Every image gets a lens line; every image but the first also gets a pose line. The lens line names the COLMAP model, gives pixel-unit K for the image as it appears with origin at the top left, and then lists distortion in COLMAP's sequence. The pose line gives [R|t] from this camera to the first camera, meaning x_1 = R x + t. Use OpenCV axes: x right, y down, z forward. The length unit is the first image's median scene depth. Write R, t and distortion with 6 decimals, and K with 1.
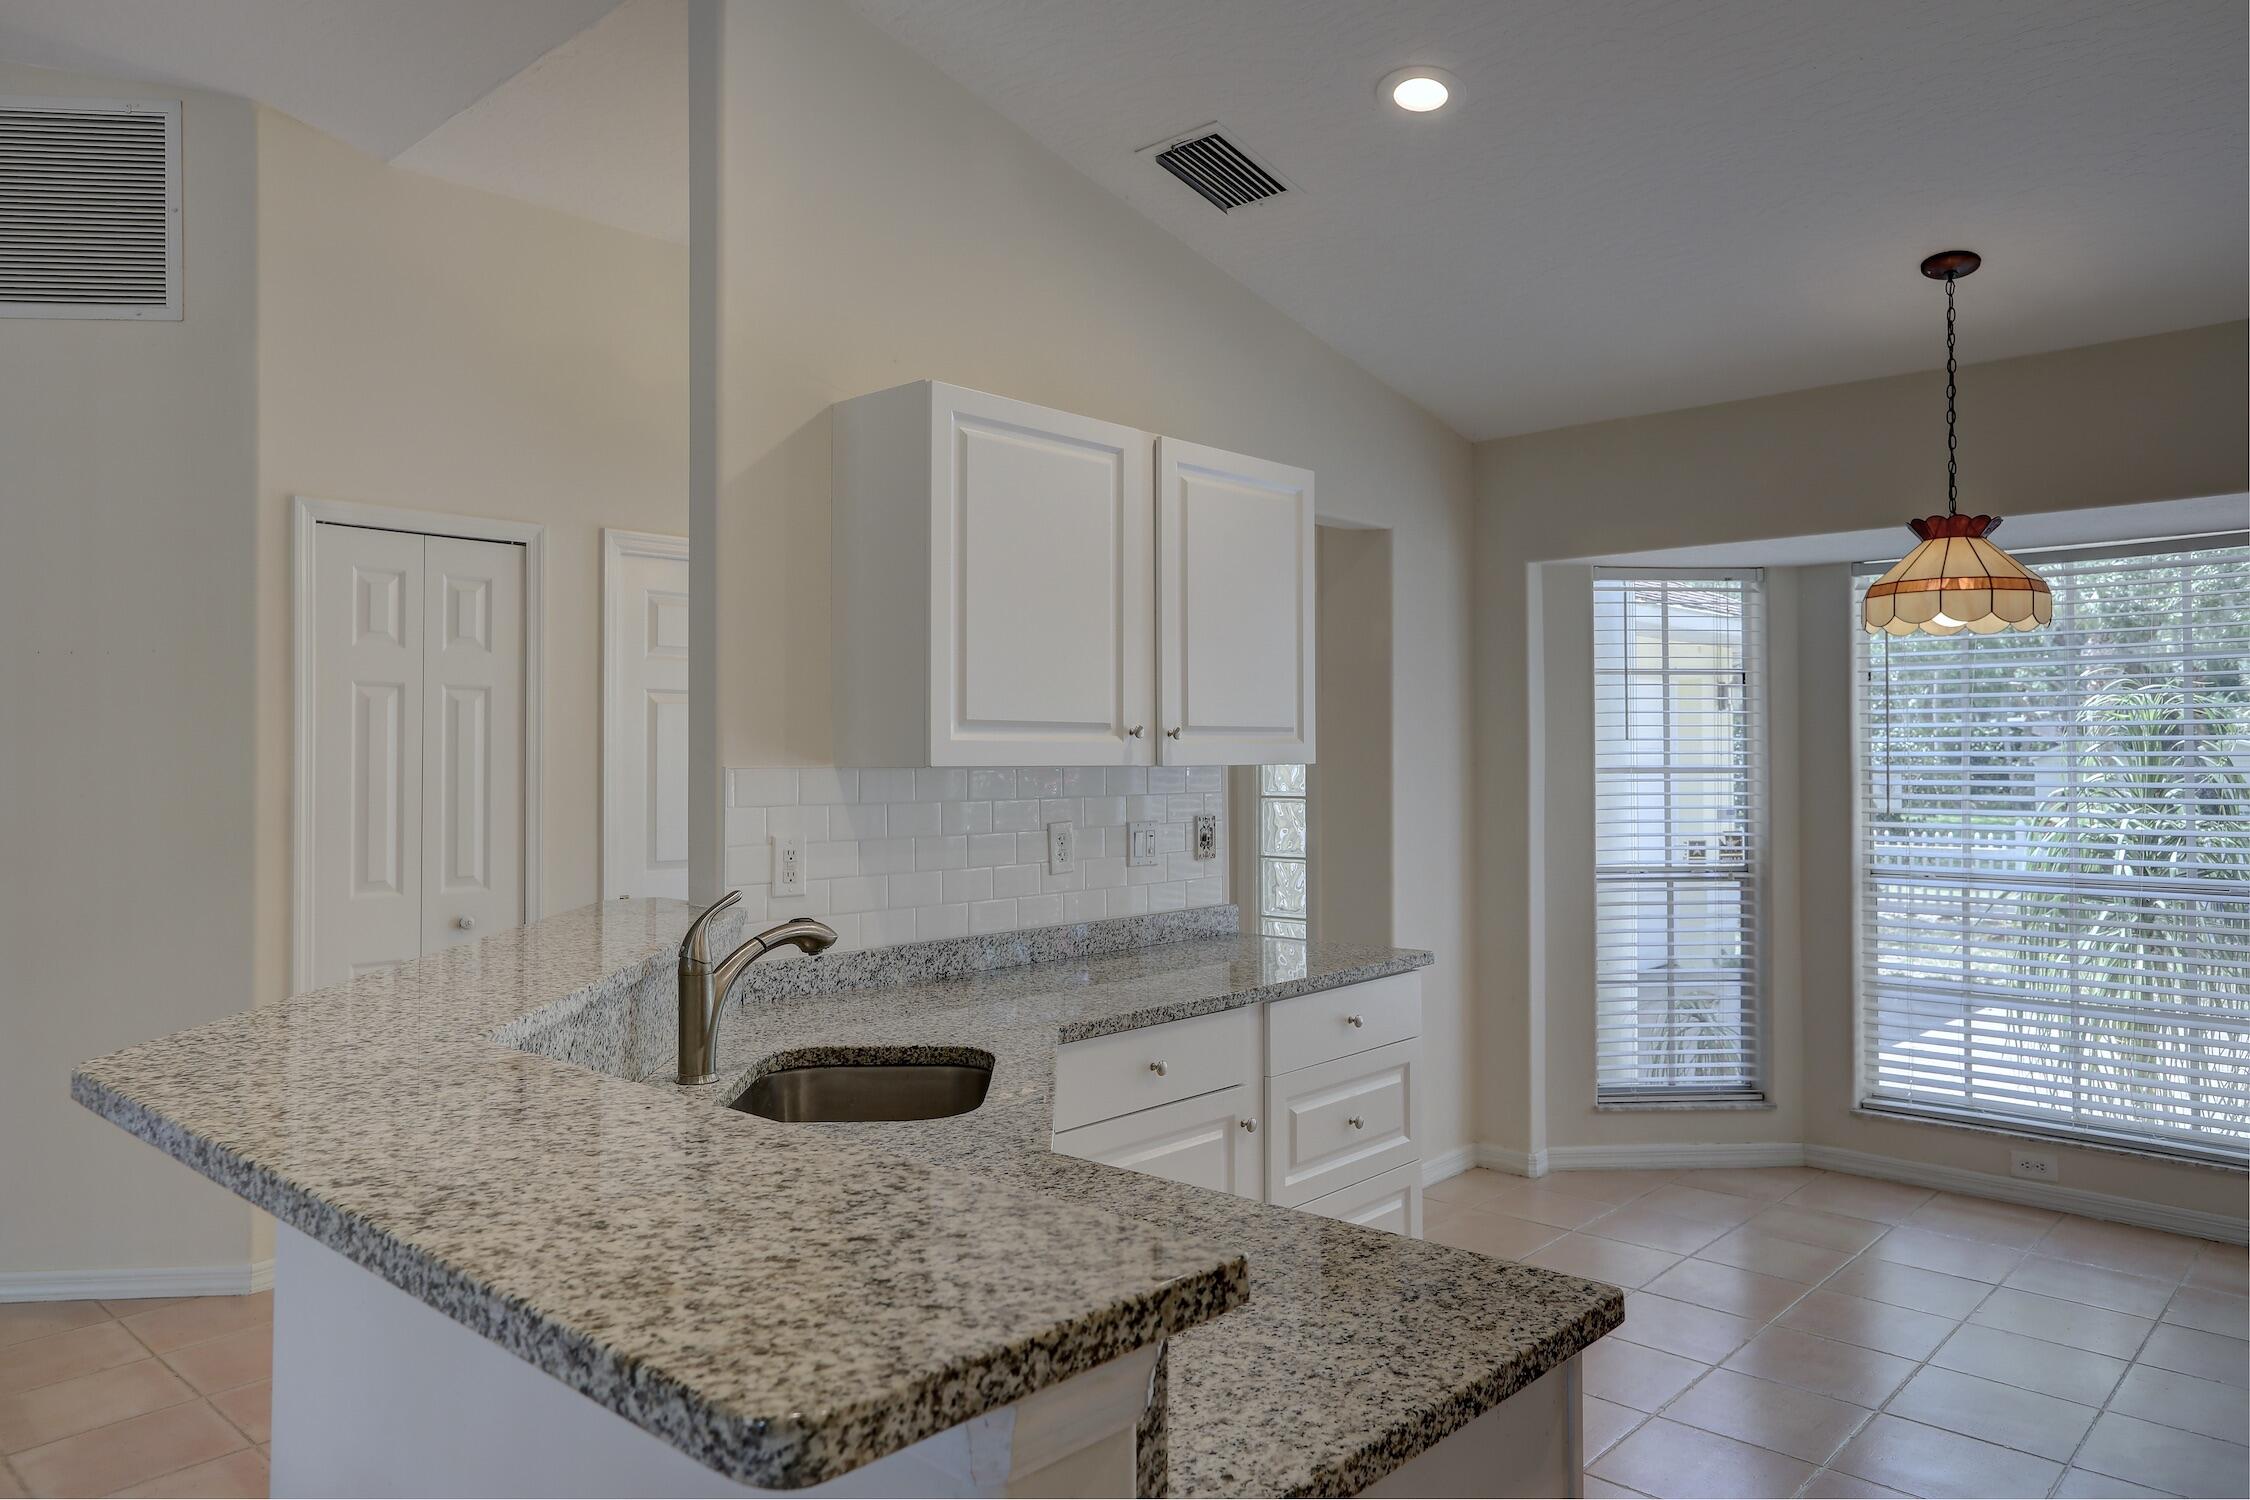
lens RADIAL K [[1431.6, 0, 1093.5], [0, 1431.6, 739.8], [0, 0, 1]] dist [0.012777, 0.000374]
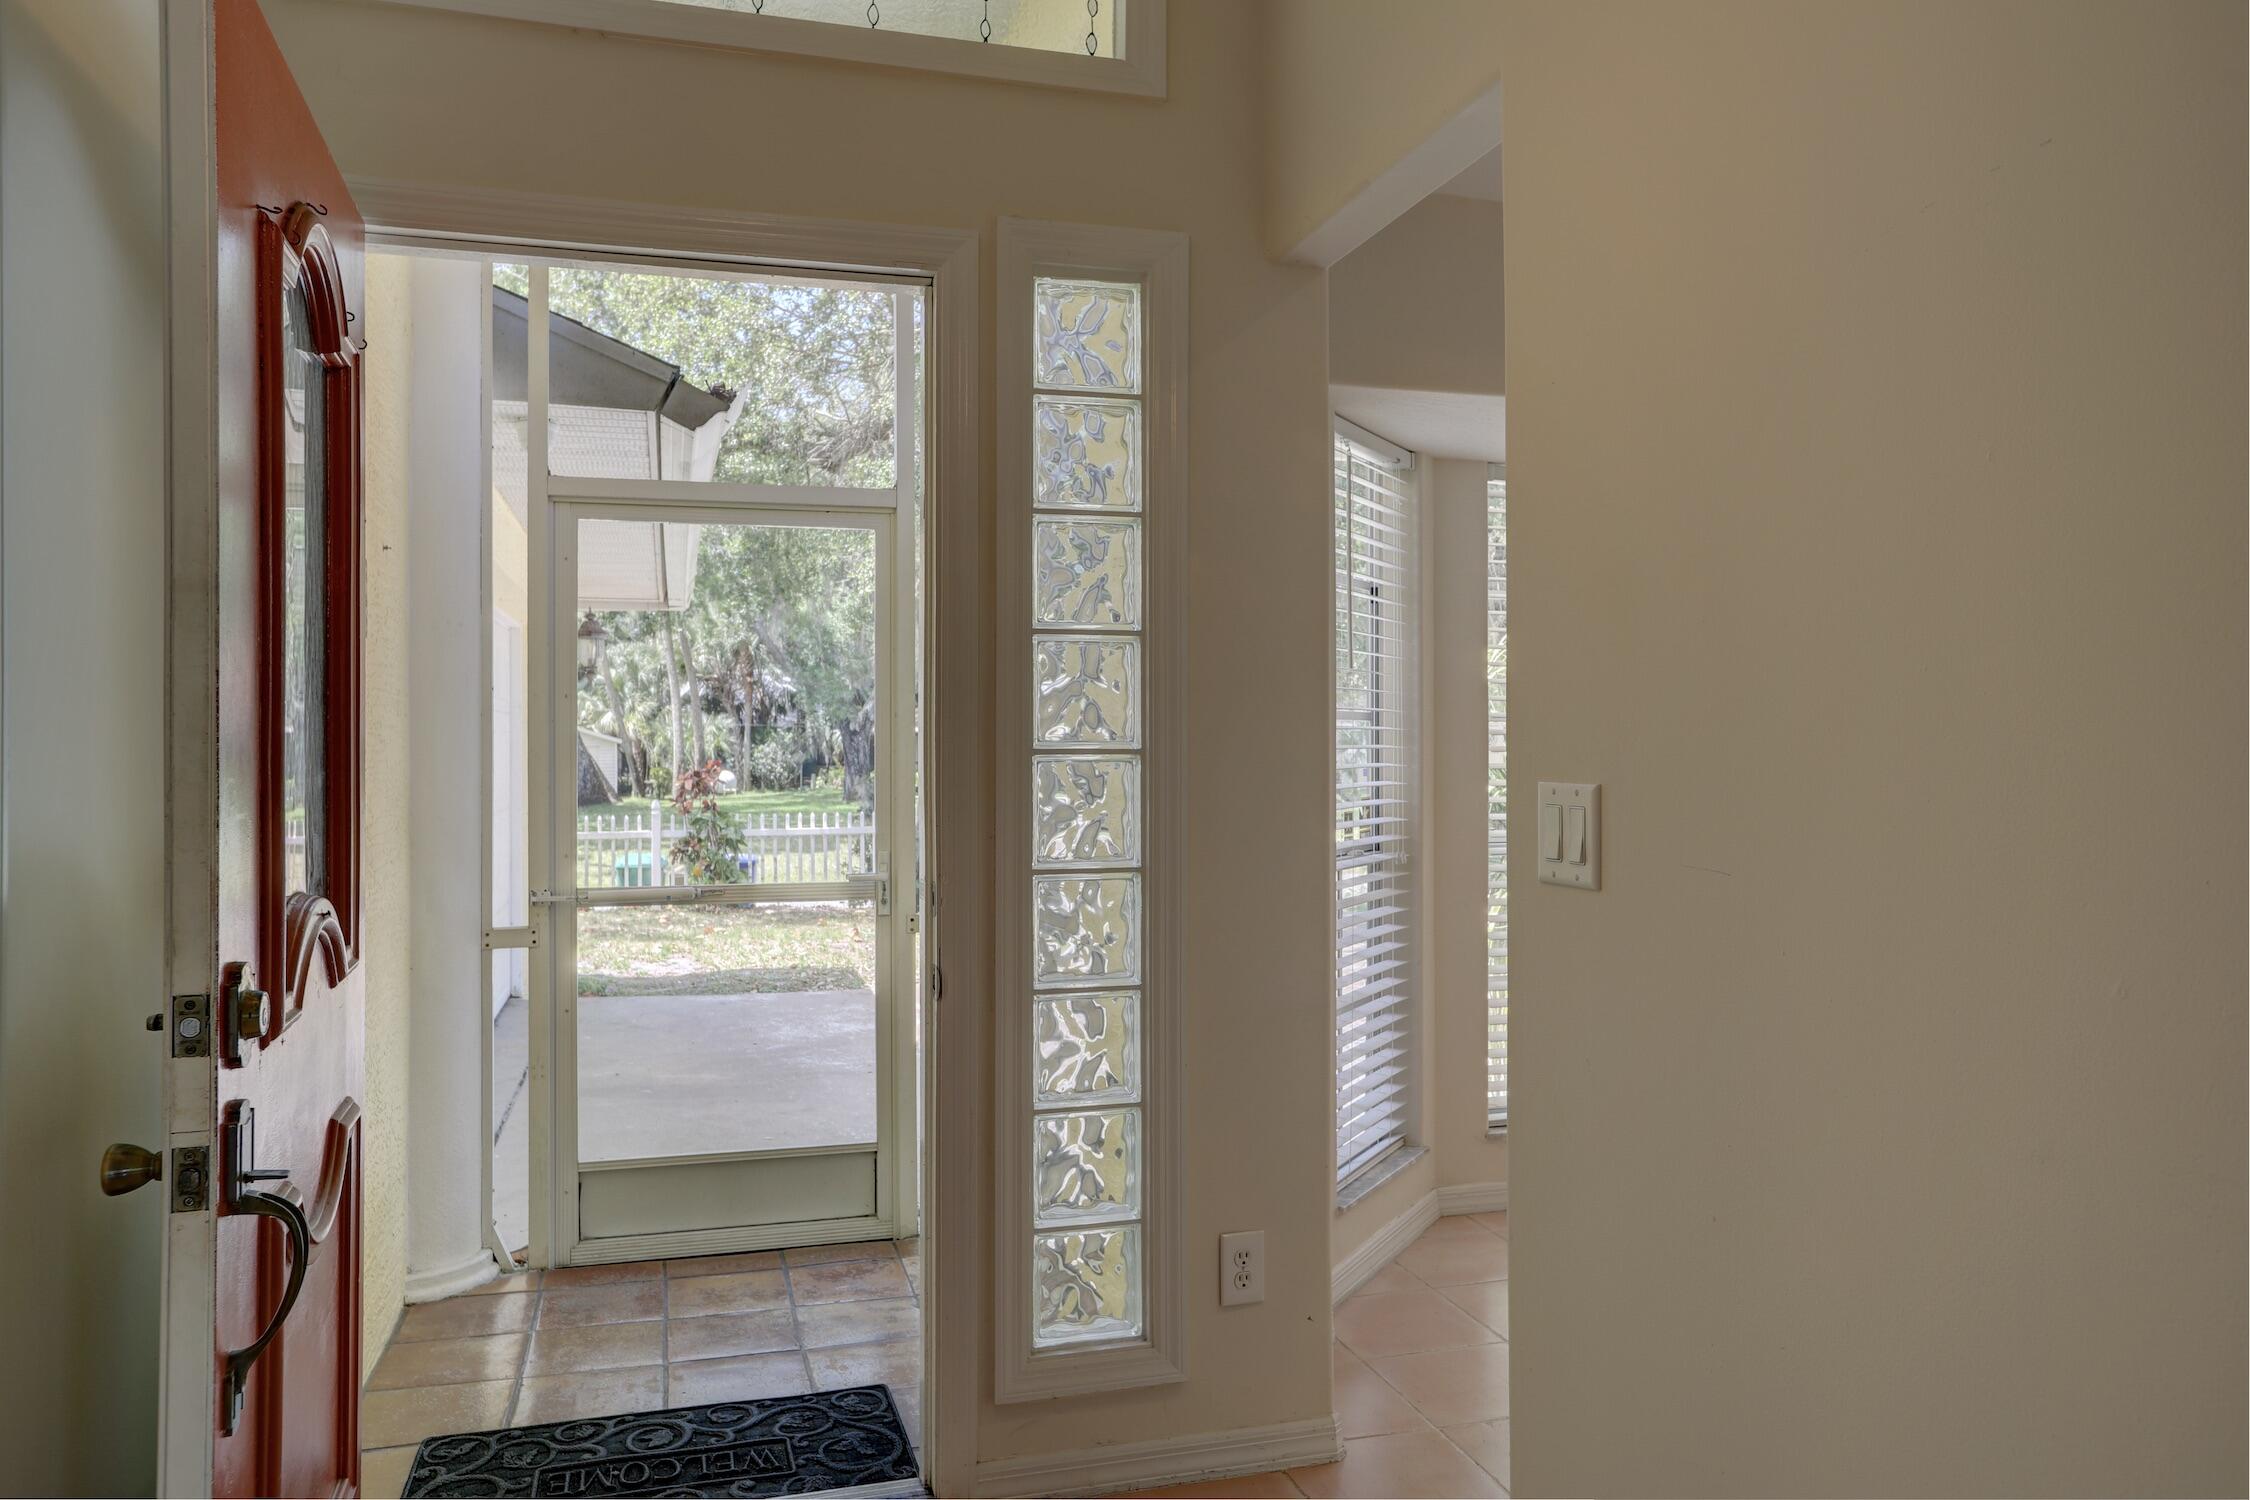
lens RADIAL K [[1515.9, 0, 1044.6], [0, 1515.9, 746.5], [0, 0, 1]] dist [0.005220, 0.000953]
pose [[0.510349, 0.005579, 0.859949, -0.351781], [-0.016598, 0.999857, 0.003364, 0.040837], [-0.859807, -0.015990, 0.510368, 0.820478]]
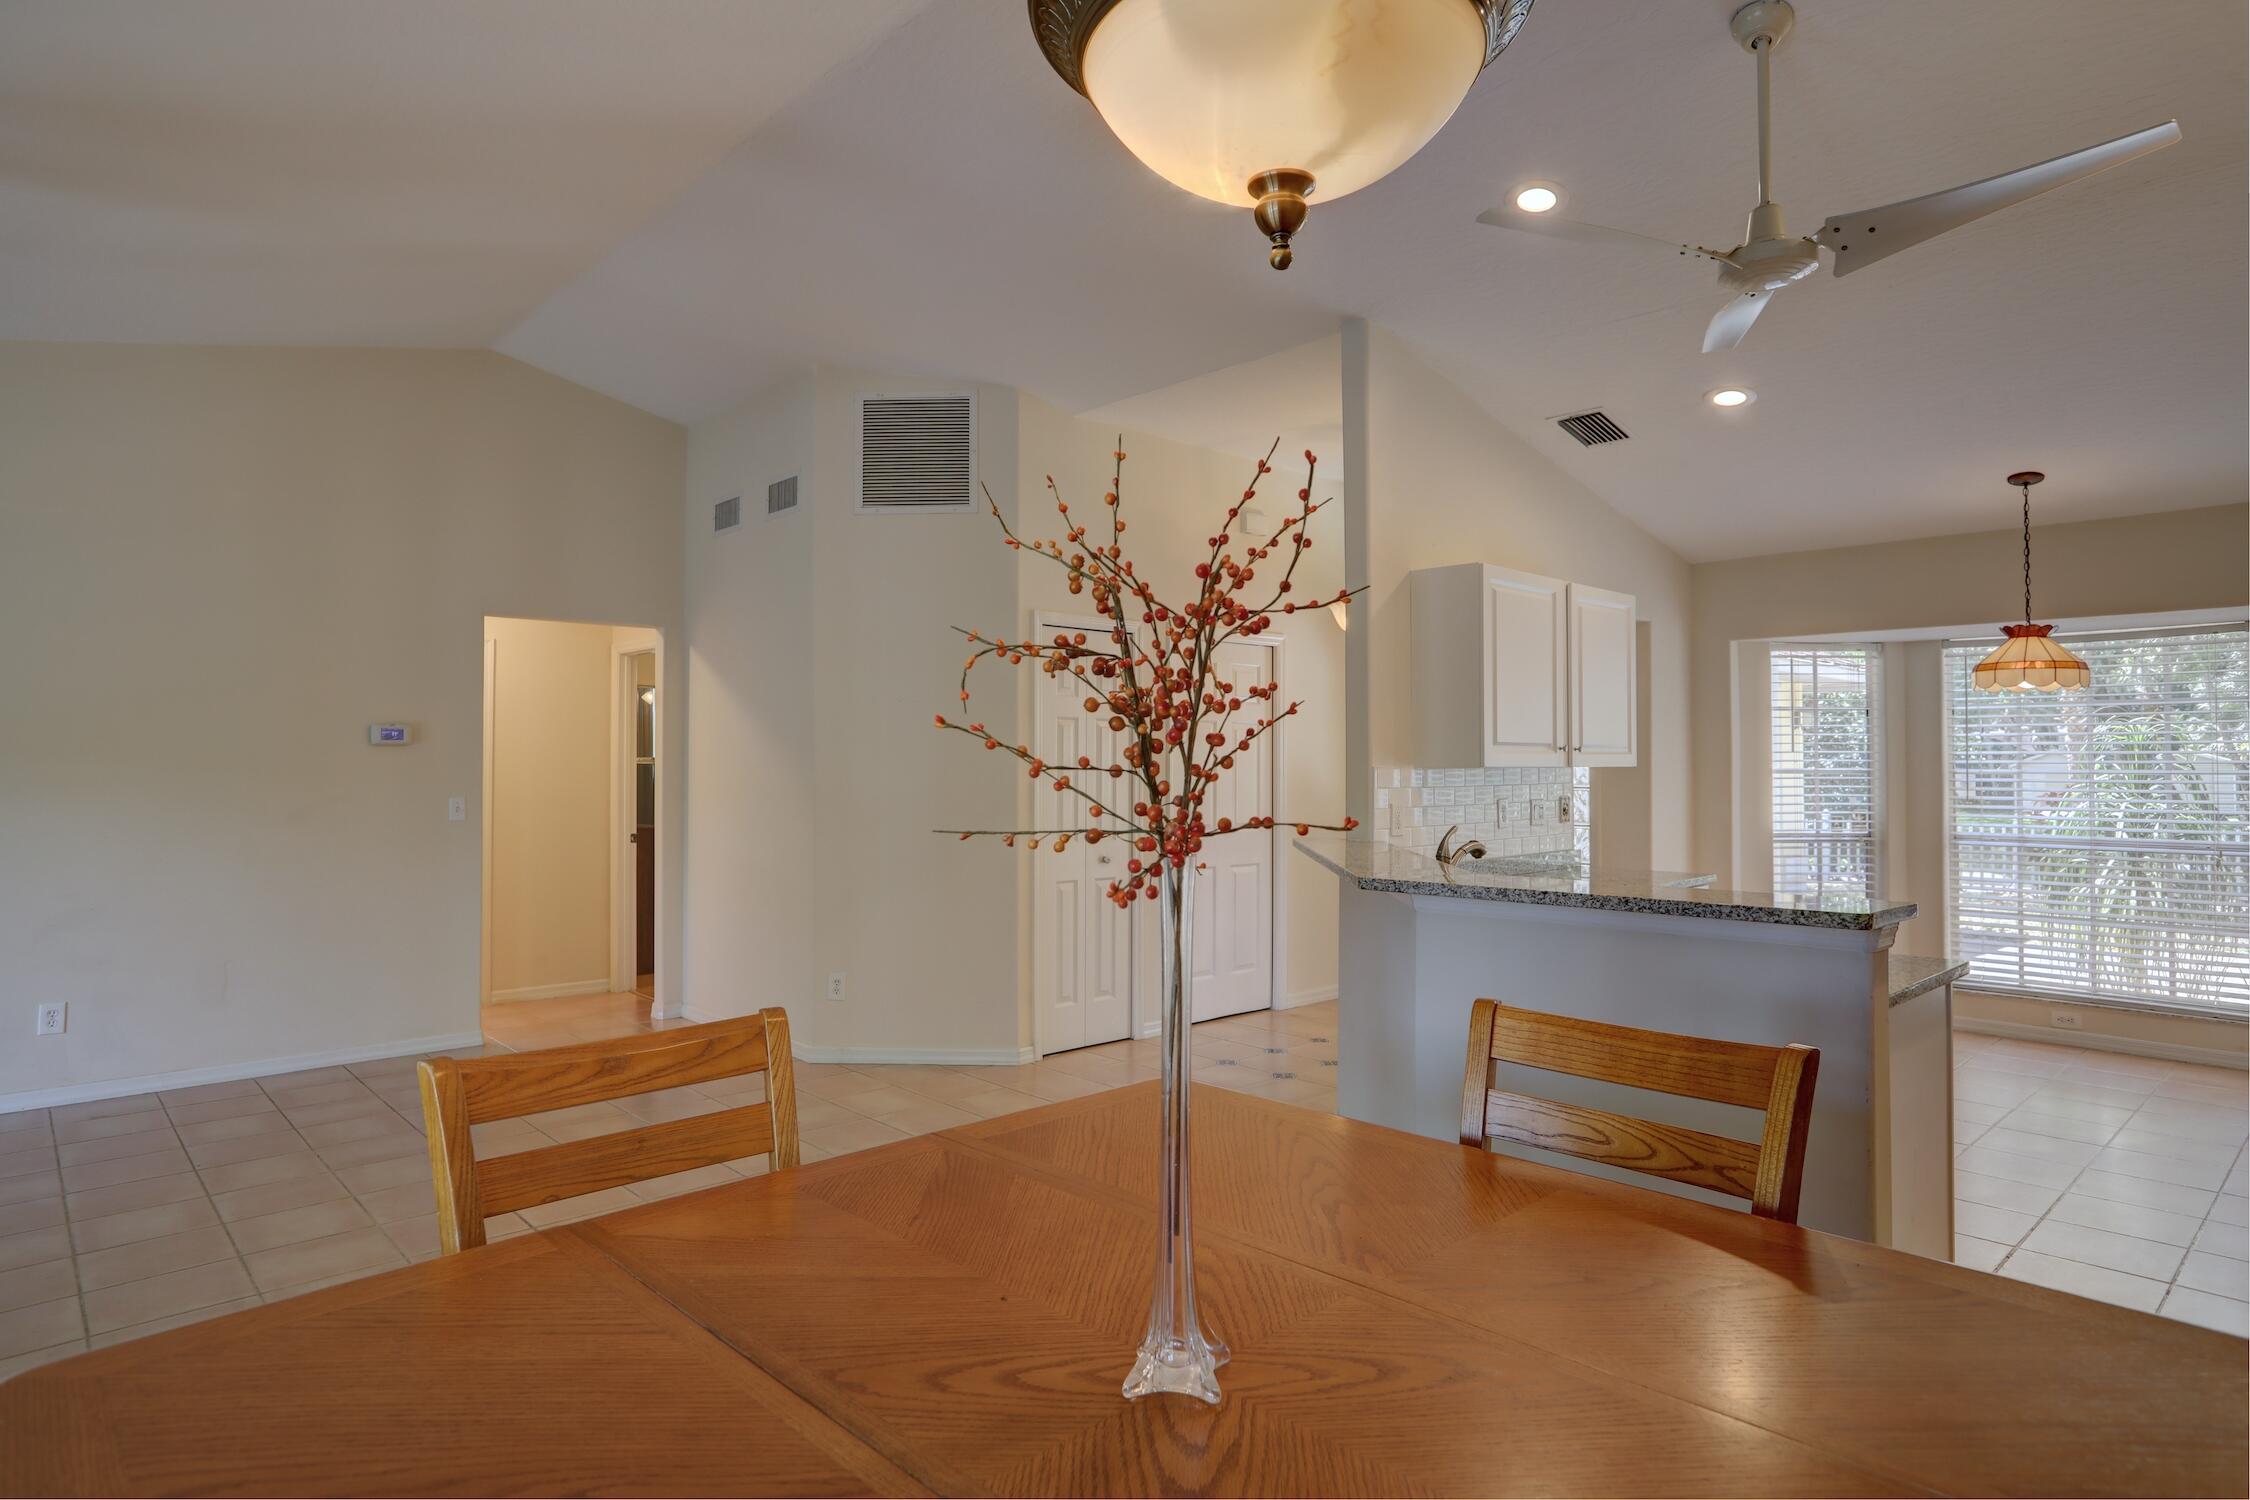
lens RADIAL K [[1219.1, 0, 1092.4], [0, 1219.1, 730.5], [0, 0, 1]] dist [0.000718, 0.000308]
pose [[0.998590, 0.002118, -0.053048, -0.352659], [-0.002759, 0.999924, -0.012008, -0.005960], [0.053018, 0.012138, 0.998520, -0.409824]]
